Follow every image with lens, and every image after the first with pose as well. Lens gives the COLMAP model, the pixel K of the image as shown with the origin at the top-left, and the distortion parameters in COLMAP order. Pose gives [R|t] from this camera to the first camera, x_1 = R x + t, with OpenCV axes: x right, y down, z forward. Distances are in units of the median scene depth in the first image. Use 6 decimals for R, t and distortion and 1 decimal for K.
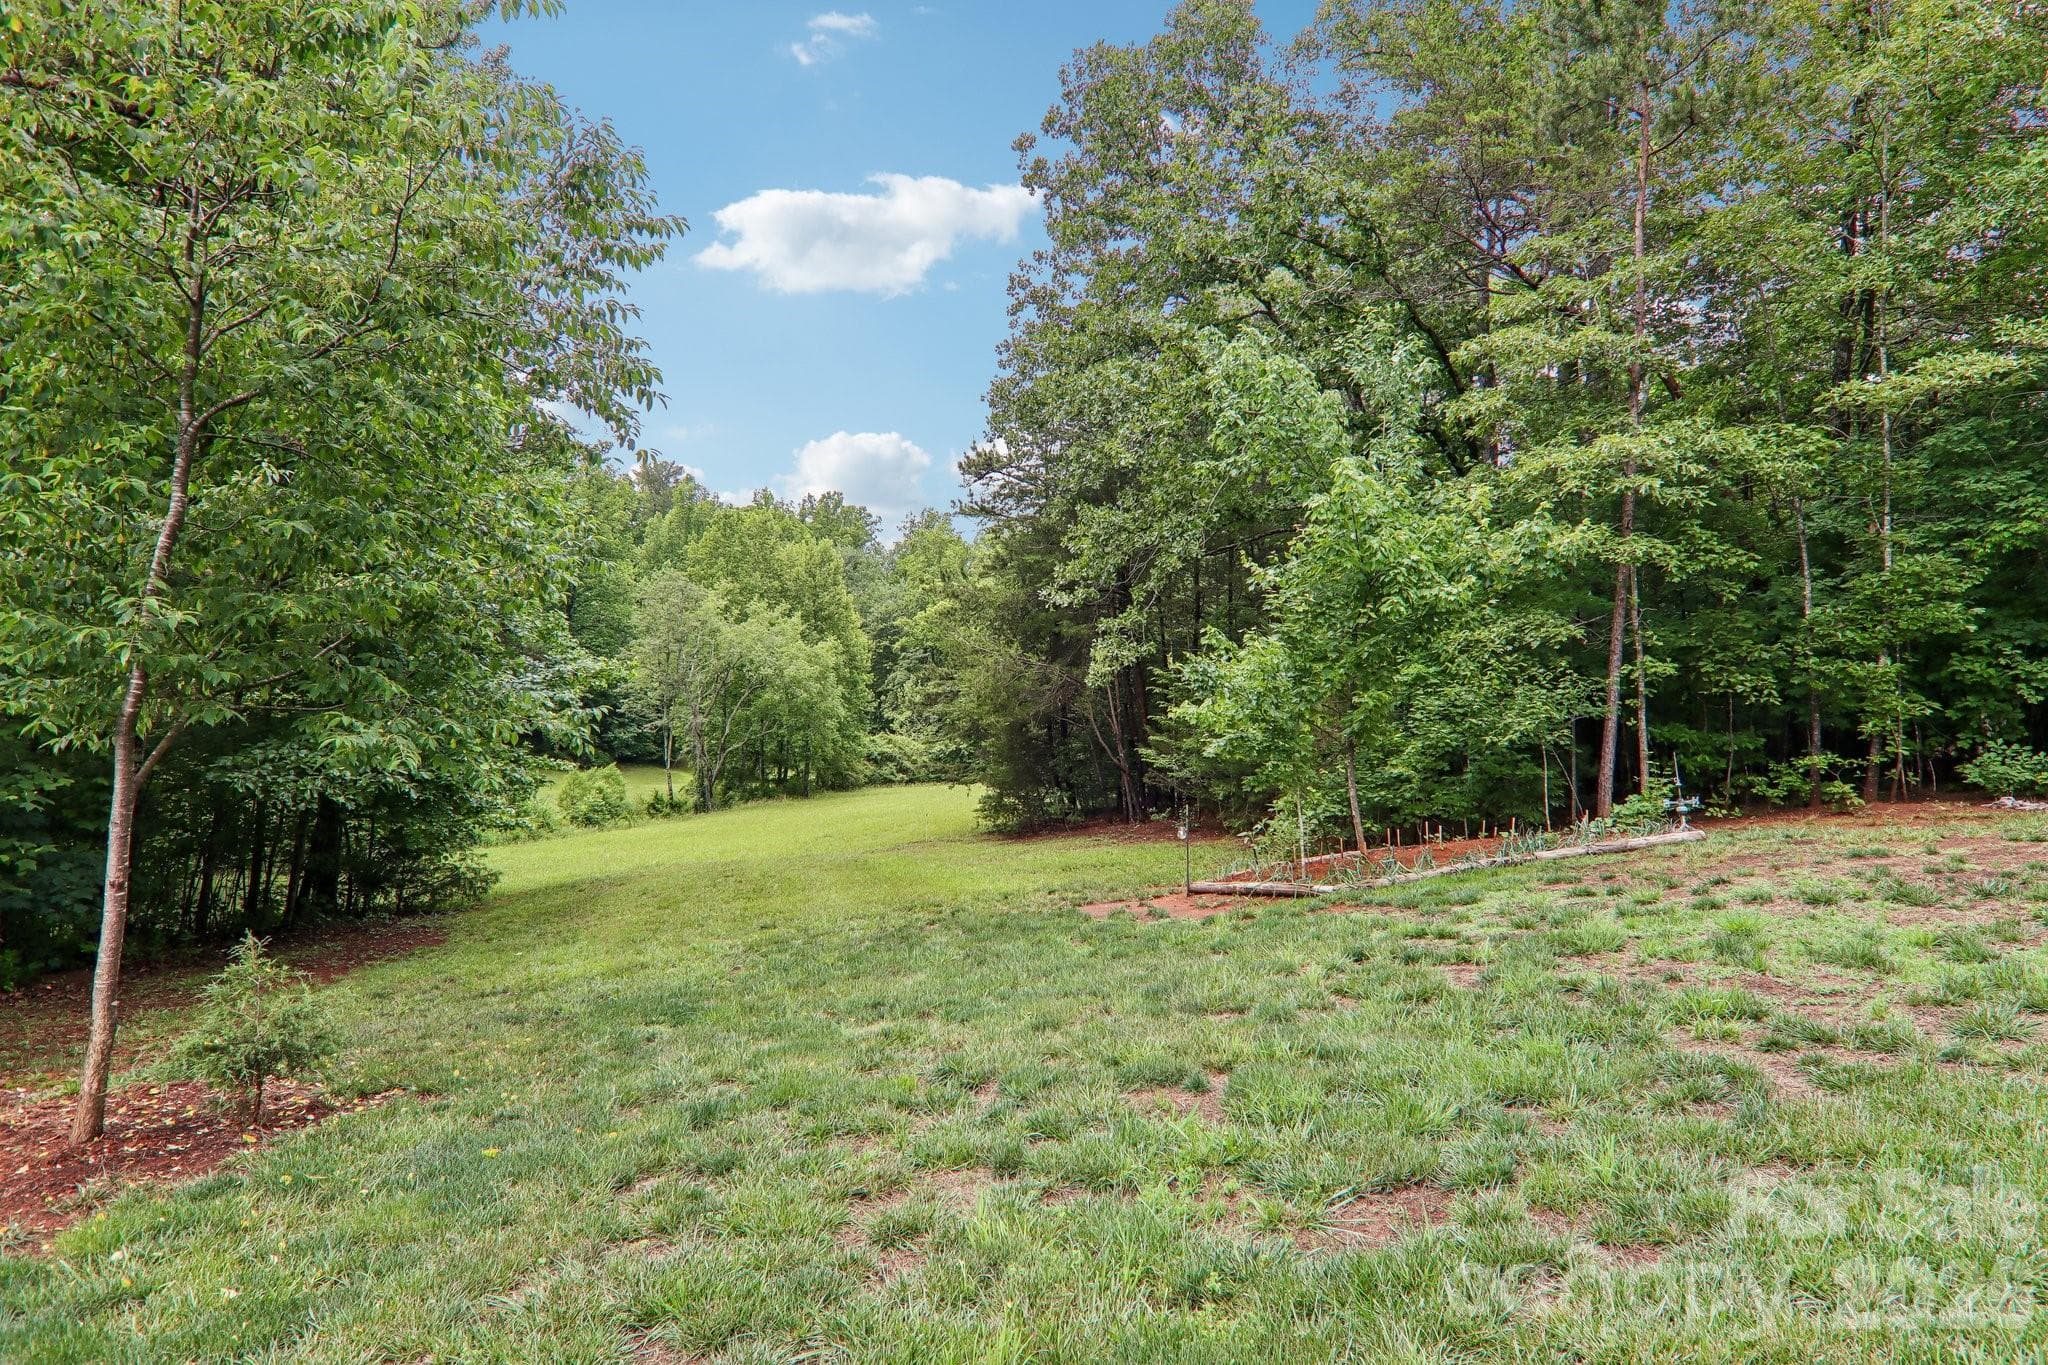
lens RADIAL K [[1122.4, 0, 1033.8], [0, 1122.4, 722.4], [0, 0, 1]] dist [0.001879, -0.013139]
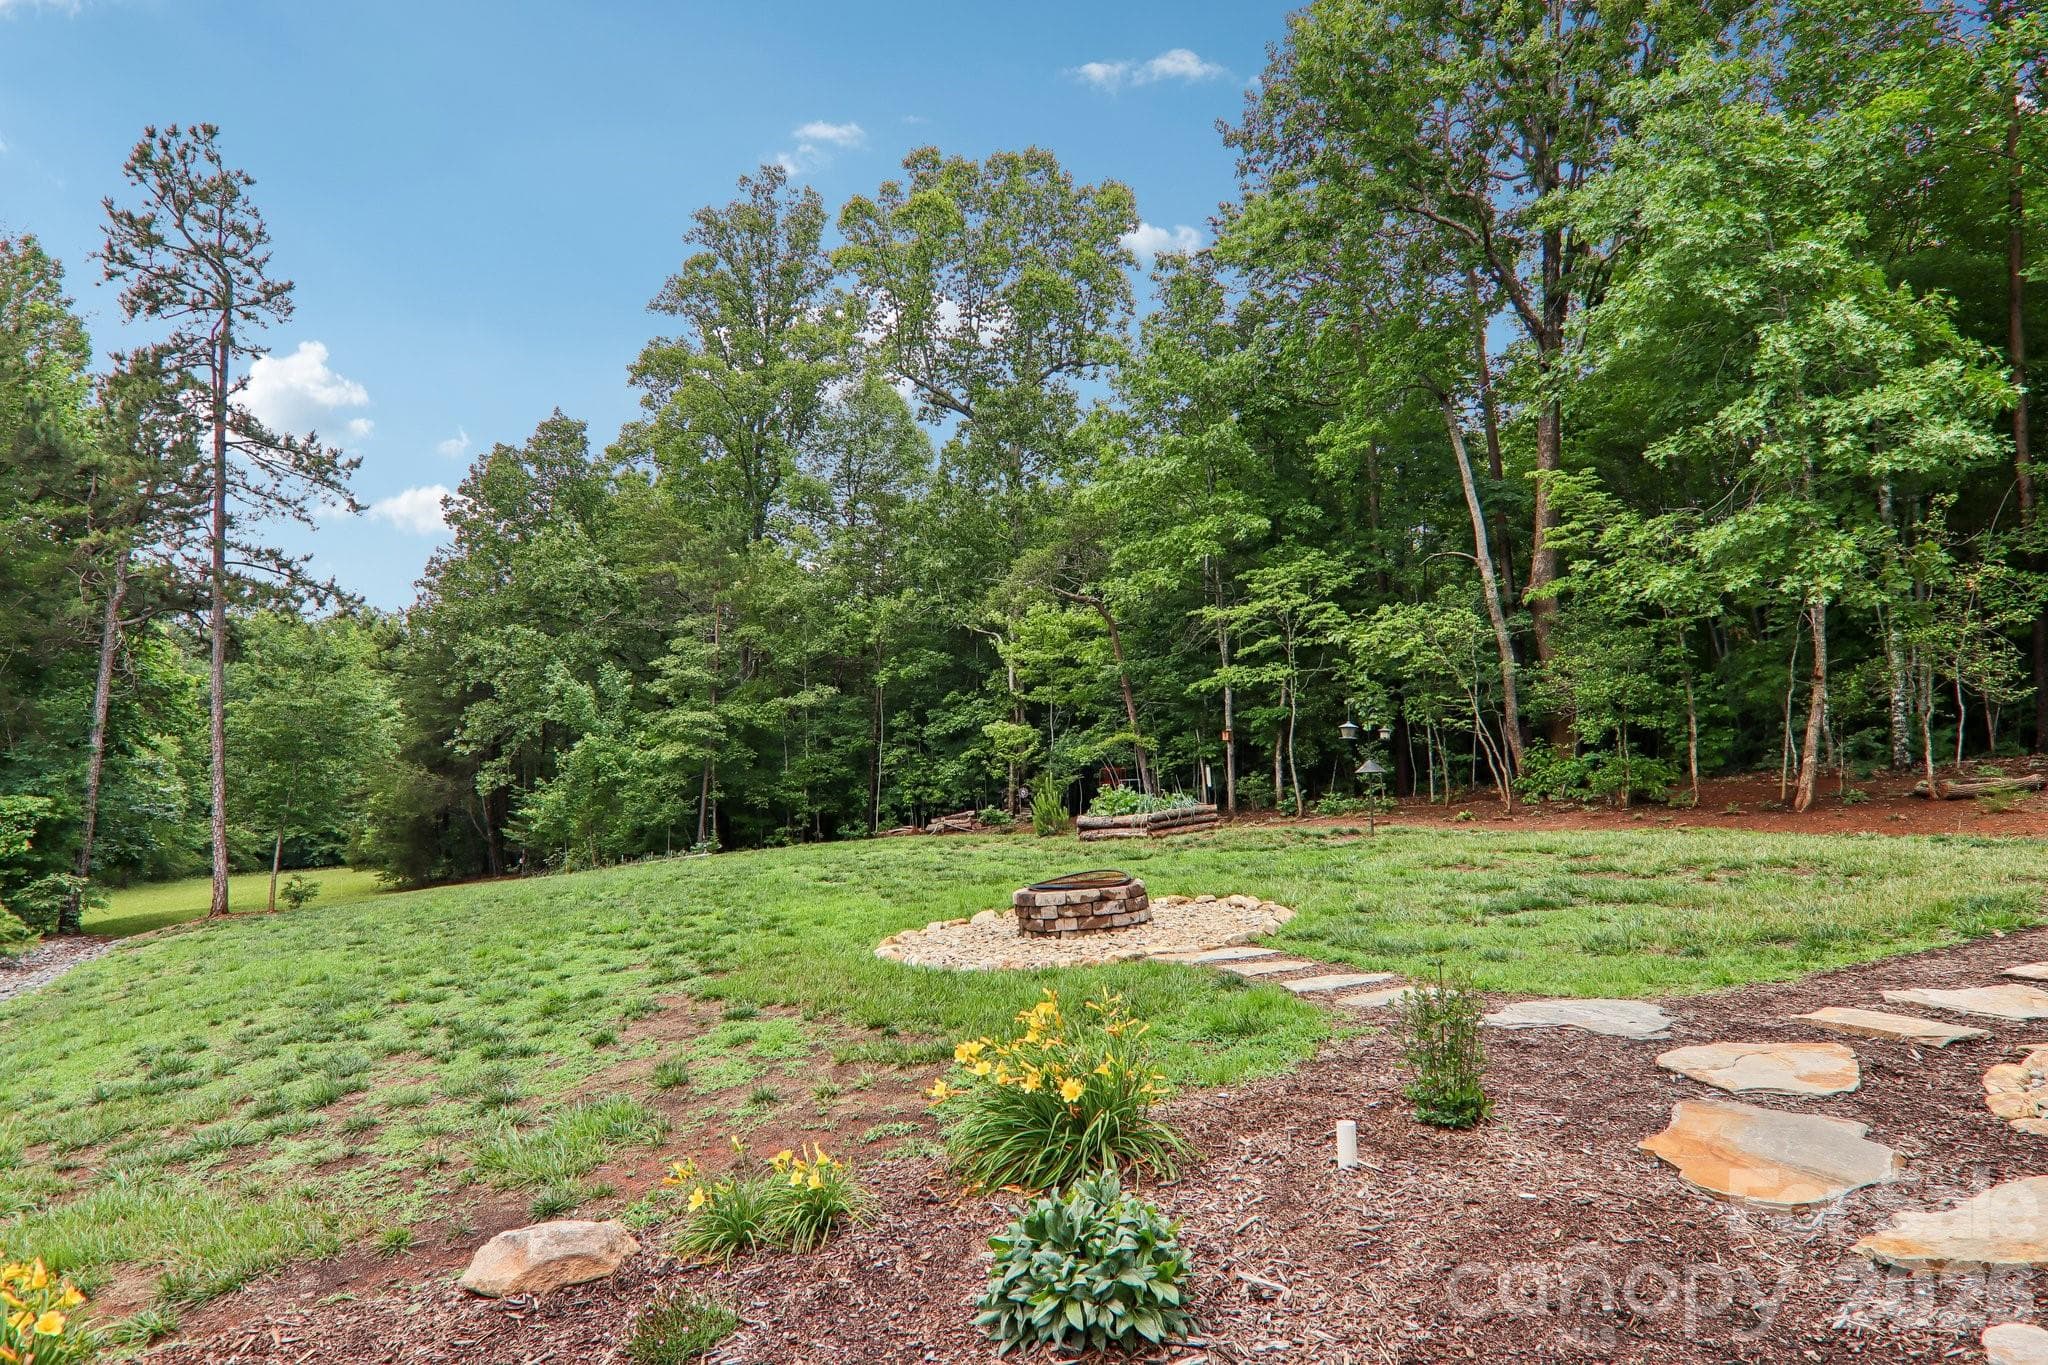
lens RADIAL K [[1122.4, 0, 1028.0], [0, 1122.4, 692.2], [0, 0, 1]] dist [0.001879, -0.013139]
pose [[0.860119, 0.045075, 0.508098, -0.113619], [0.005759, 0.995166, -0.098034, -0.016415], [-0.510061, 0.087247, 0.855702, -1.070861]]
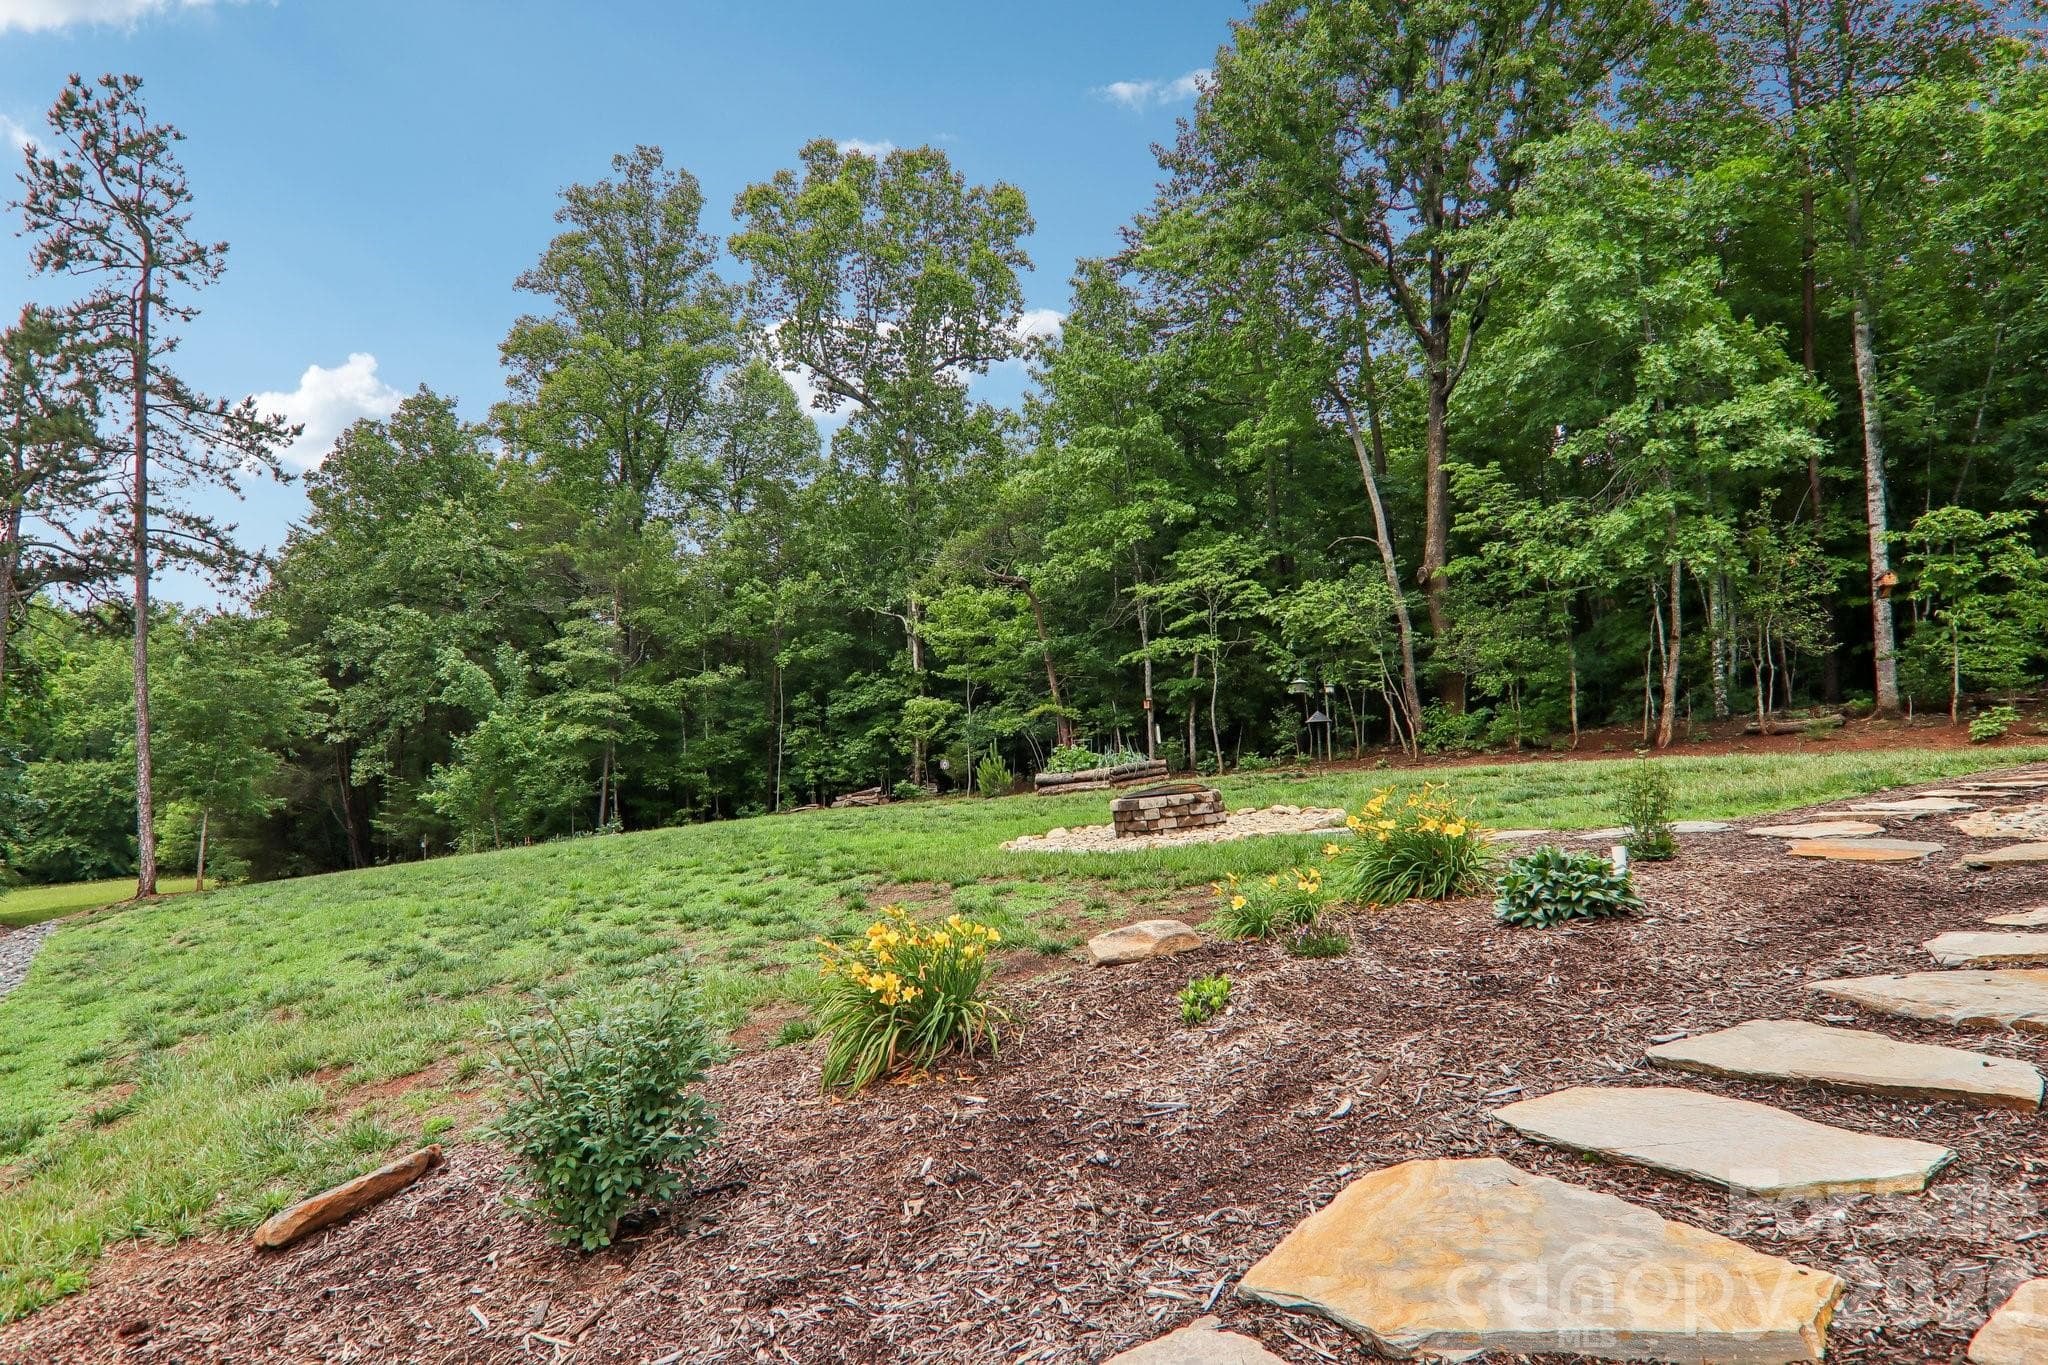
lens RADIAL K [[1122.4, 0, 1021.9], [0, 1122.4, 690.5], [0, 0, 1]] dist [0.001879, -0.013139]
pose [[0.773706, 0.038978, 0.632345, -0.253008], [0.026612, 0.995225, -0.093907, 0.014630], [-0.632986, 0.089485, 0.768974, -1.062962]]
